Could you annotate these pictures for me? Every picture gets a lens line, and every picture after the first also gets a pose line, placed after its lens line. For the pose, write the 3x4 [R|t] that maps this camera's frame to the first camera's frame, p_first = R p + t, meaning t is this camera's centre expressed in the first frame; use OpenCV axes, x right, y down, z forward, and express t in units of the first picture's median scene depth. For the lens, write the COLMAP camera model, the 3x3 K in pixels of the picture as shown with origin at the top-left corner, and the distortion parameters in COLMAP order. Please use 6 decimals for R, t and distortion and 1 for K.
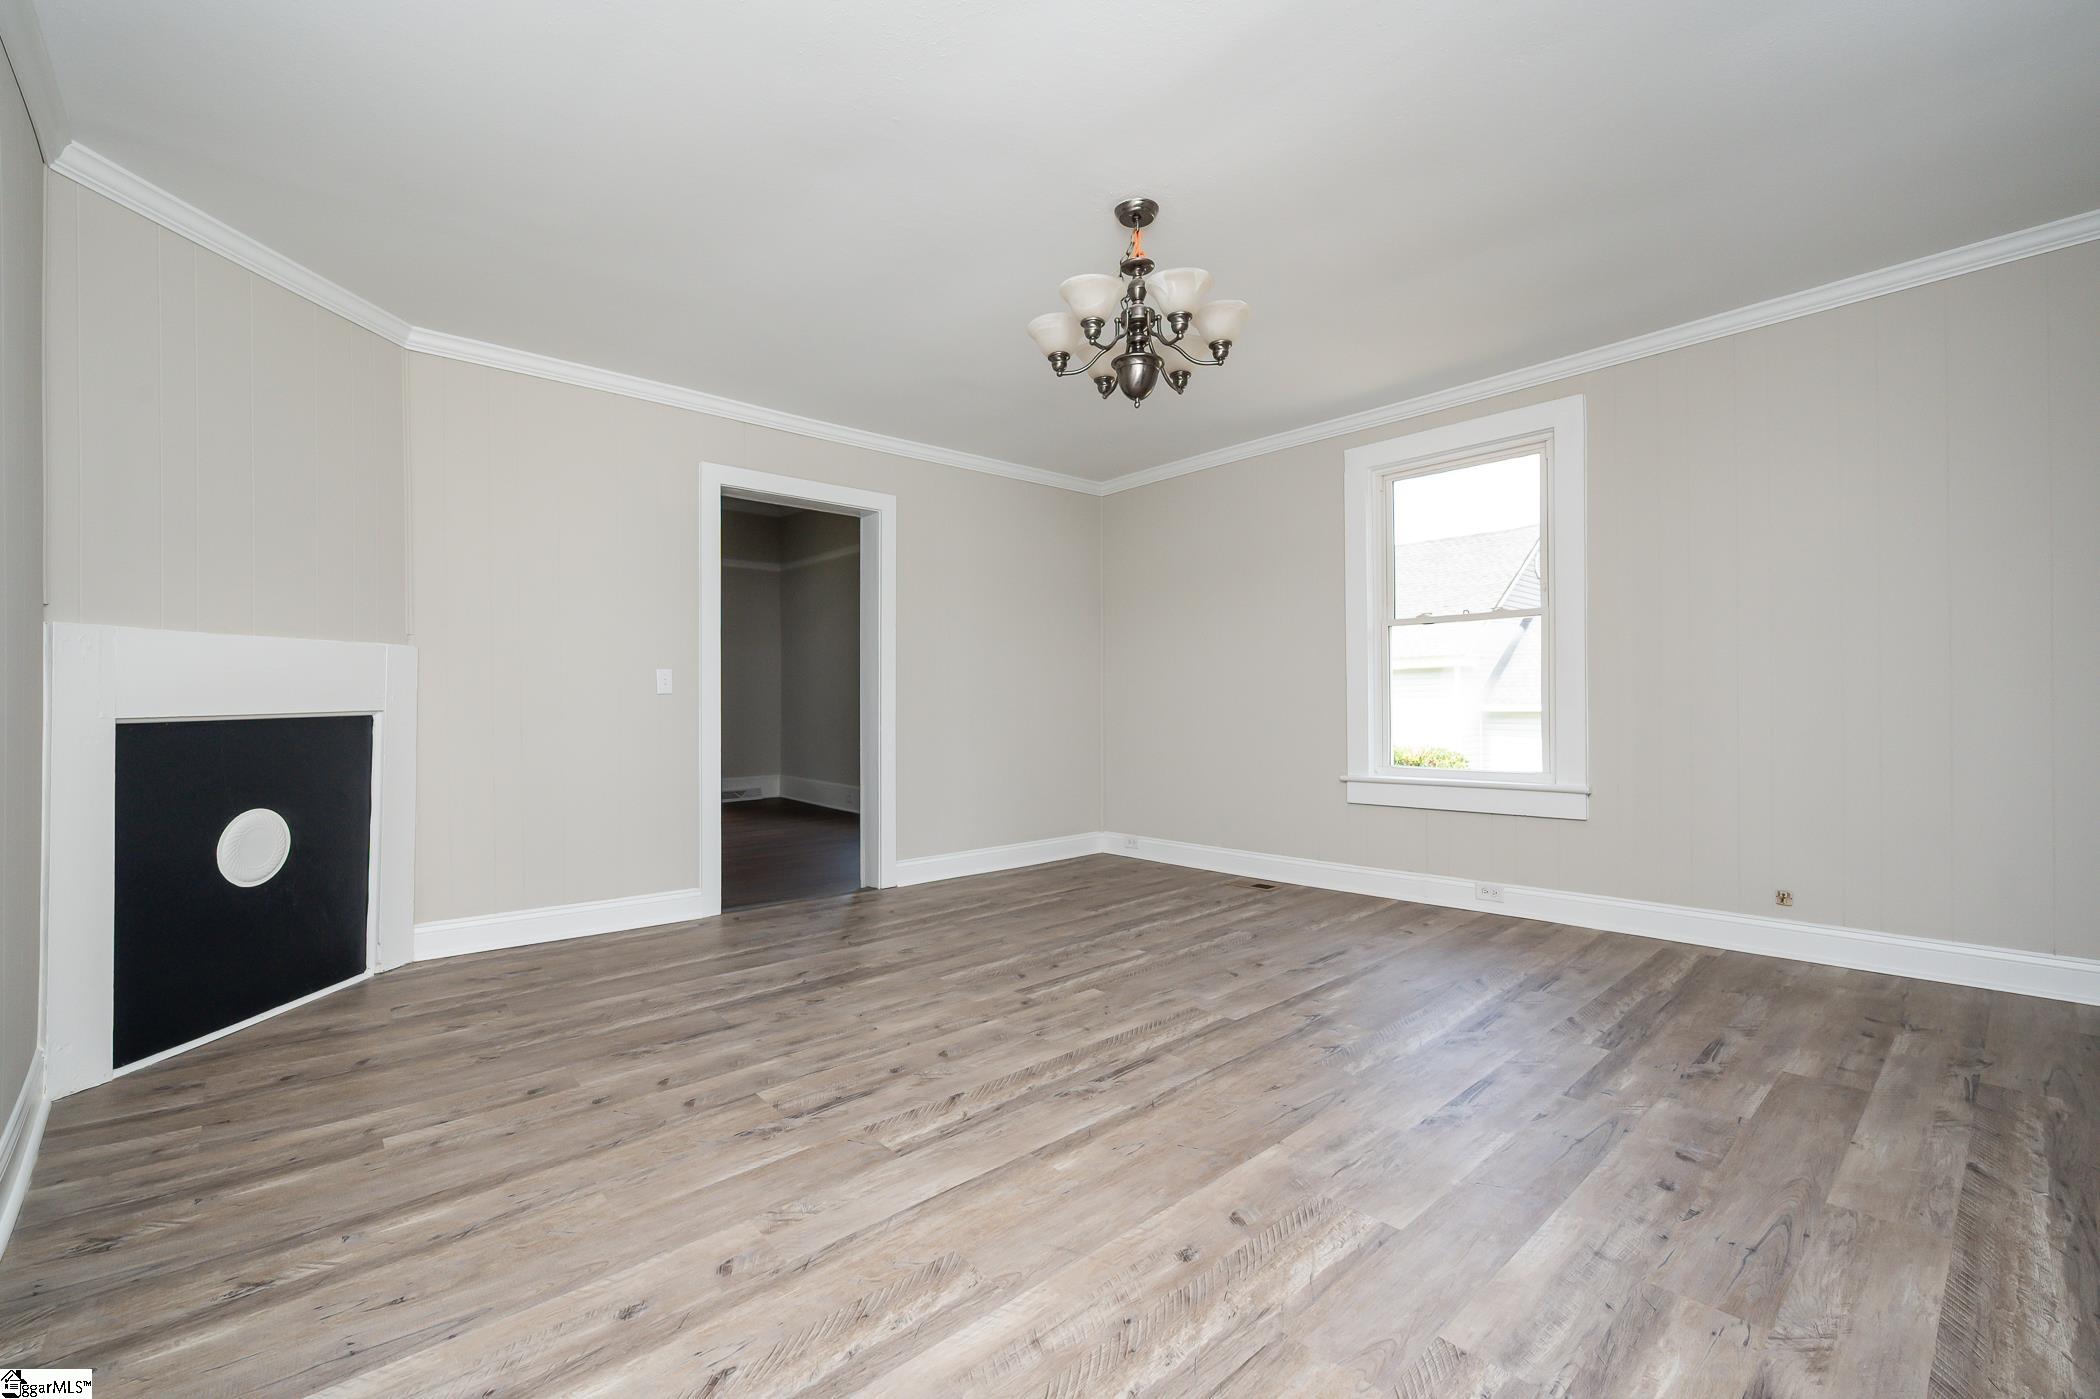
lens RADIAL K [[904.2, 0, 1047.2], [0, 904.2, 700.9], [0, 0, 1]] dist [-0.003604, -0.000349]
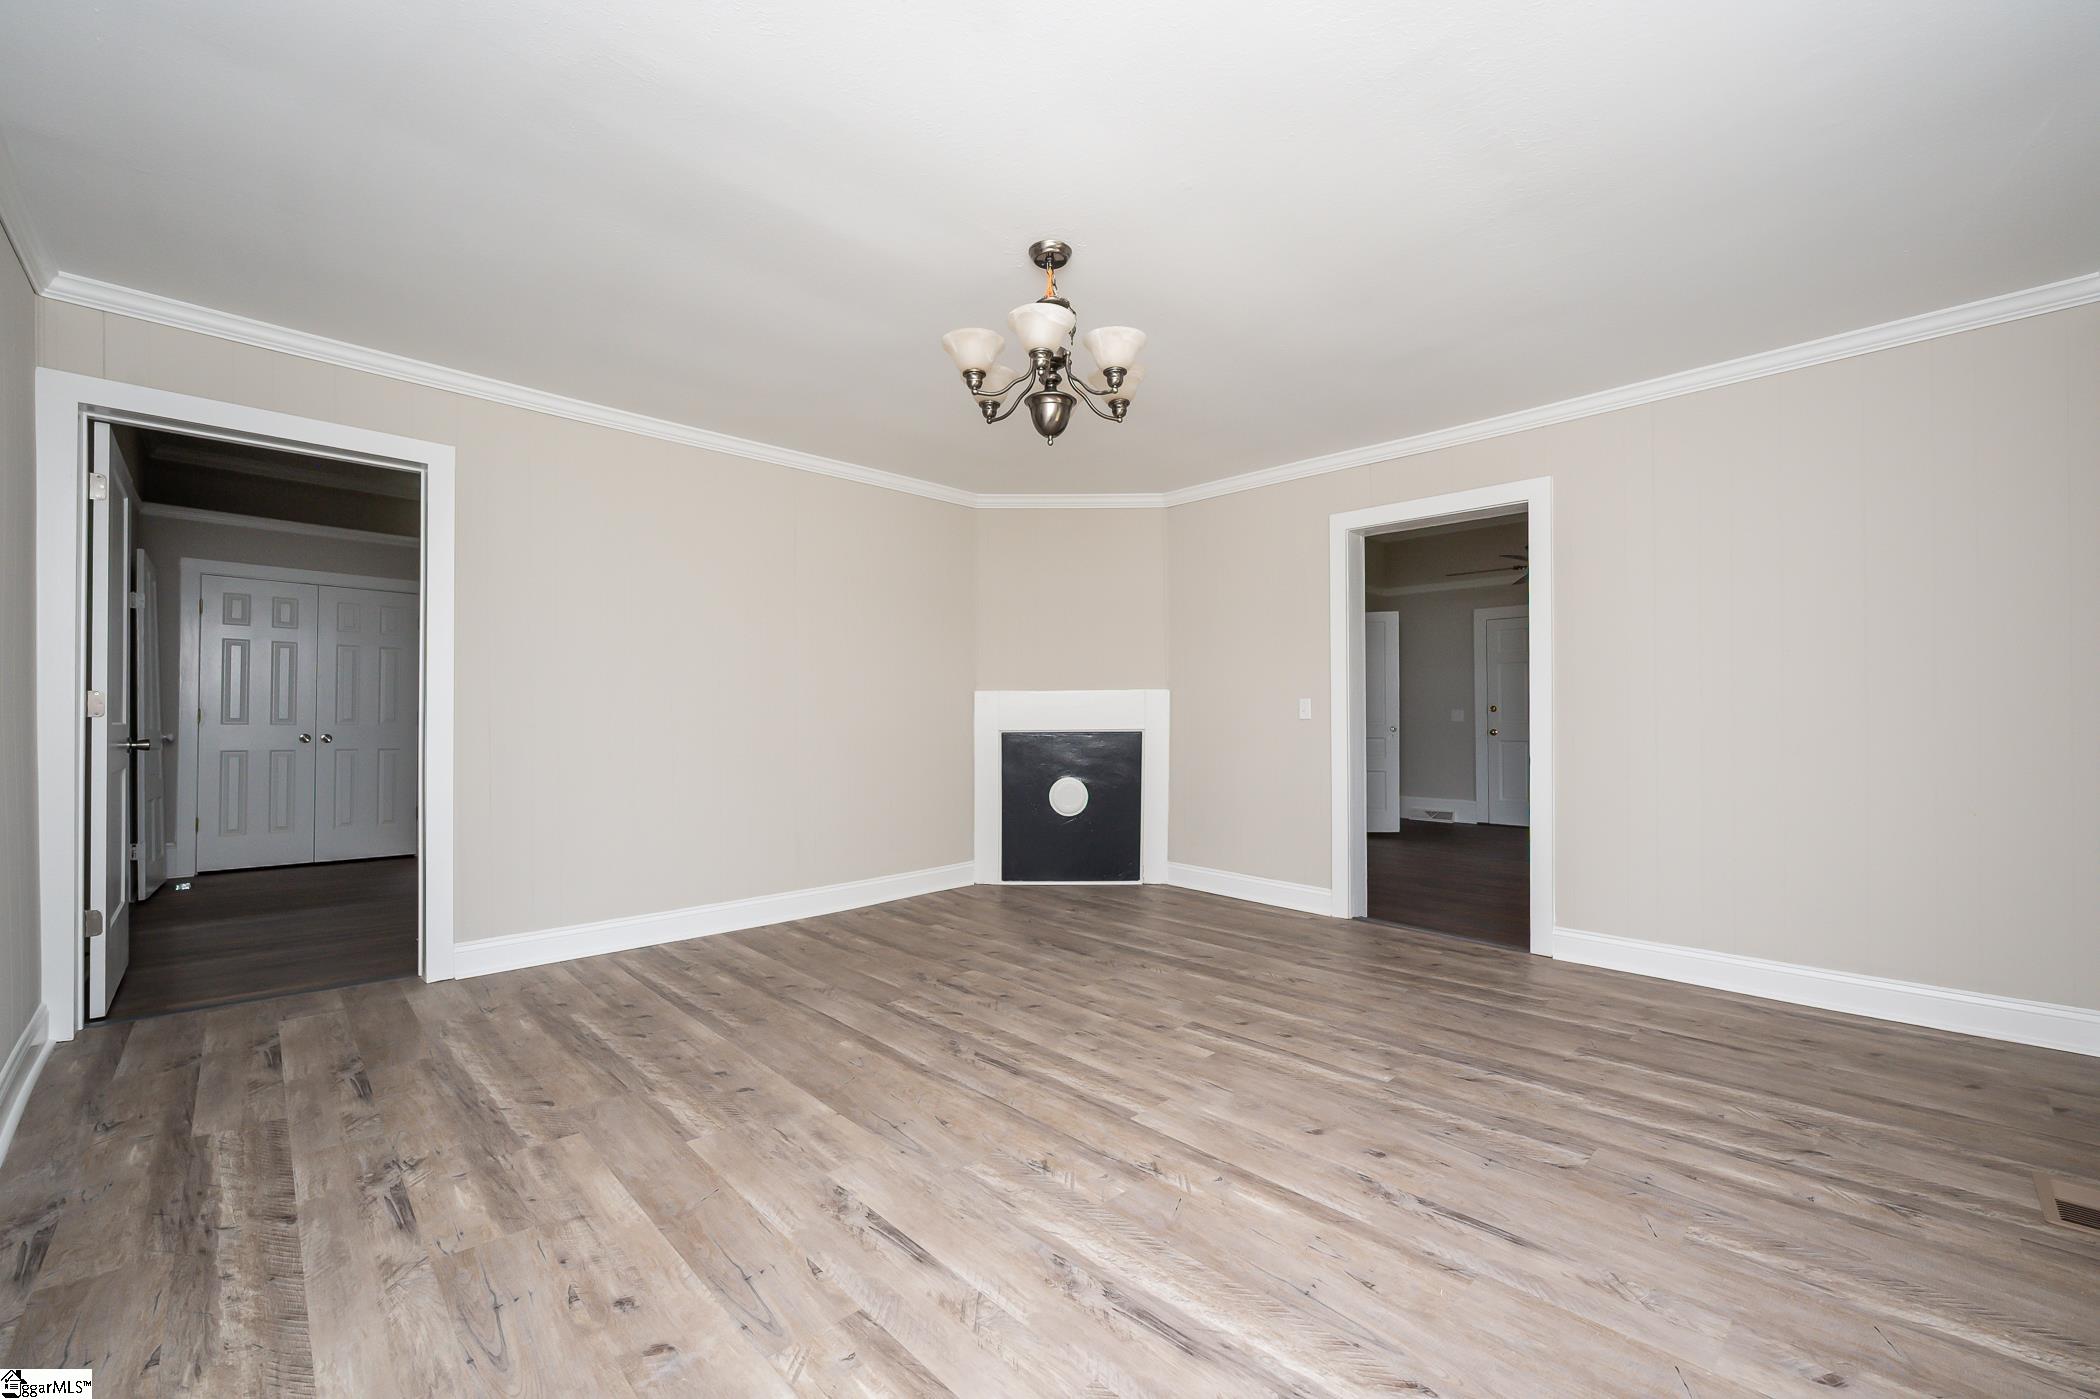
lens RADIAL K [[847.8, 0, 1059.2], [0, 847.8, 724.4], [0, 0, 1]] dist [-0.007264, 0.000079]
pose [[0.032176, 0.010816, -0.999424, 1.036416], [-0.003335, 0.999937, 0.010714, -0.019397], [0.999477, 0.002989, 0.032210, 0.957898]]
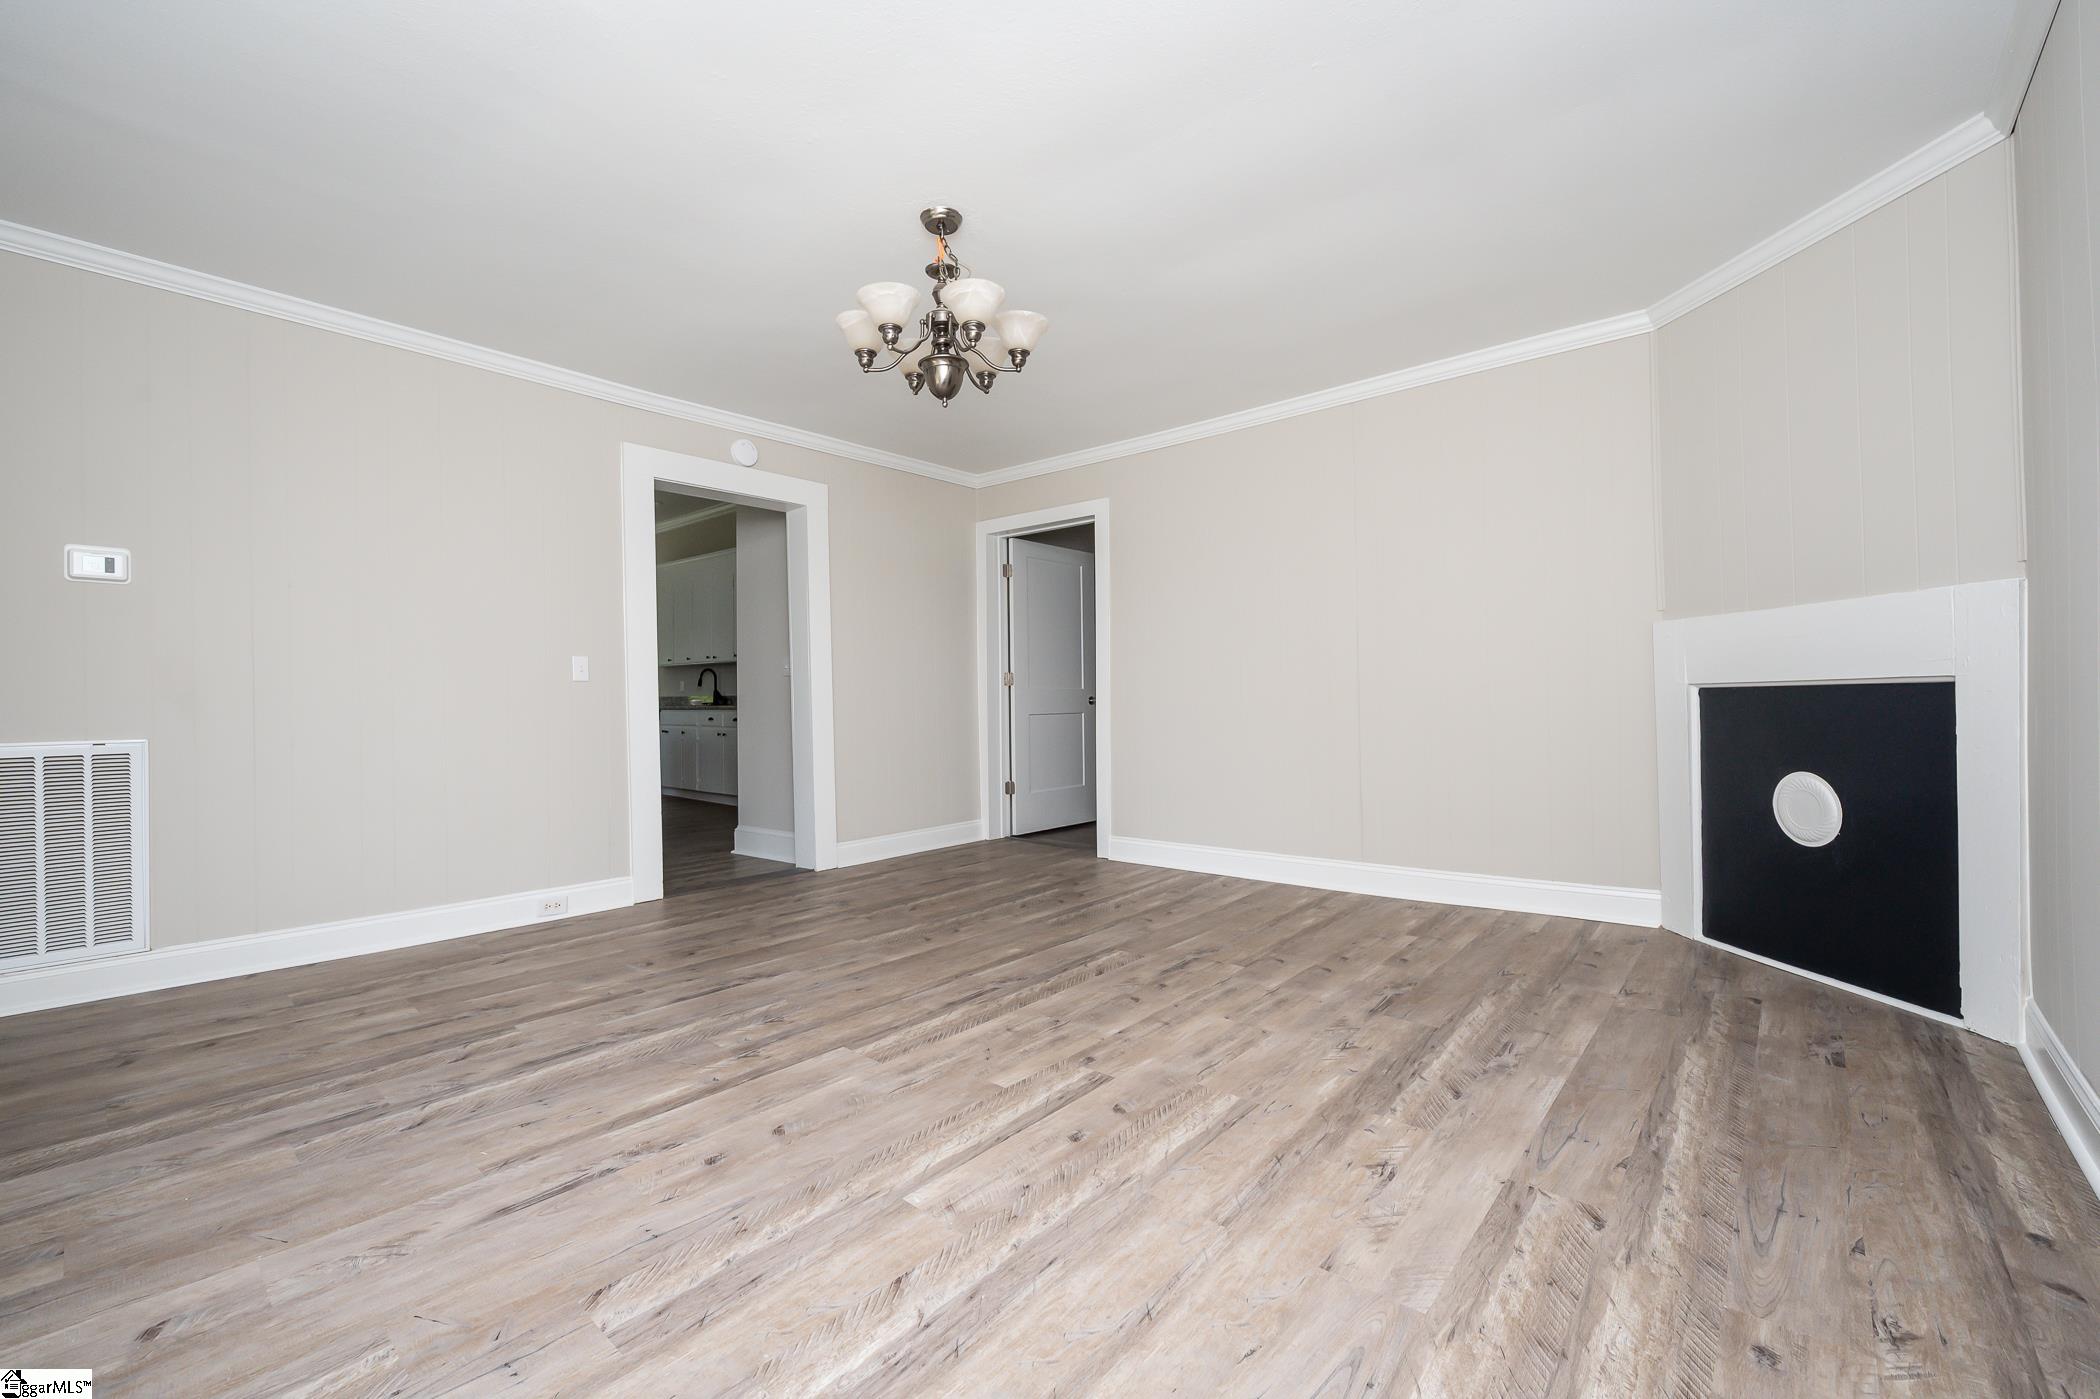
lens RADIAL K [[864.0, 0, 1033.8], [0, 864.0, 654.3], [0, 0, 1]] dist [-0.000727, -0.000580]
pose [[-0.993757, 0.017808, -0.110137, 0.114464], [0.022845, 0.998742, -0.044645, 0.010074], [0.109204, -0.046882, -0.992913, 1.985876]]
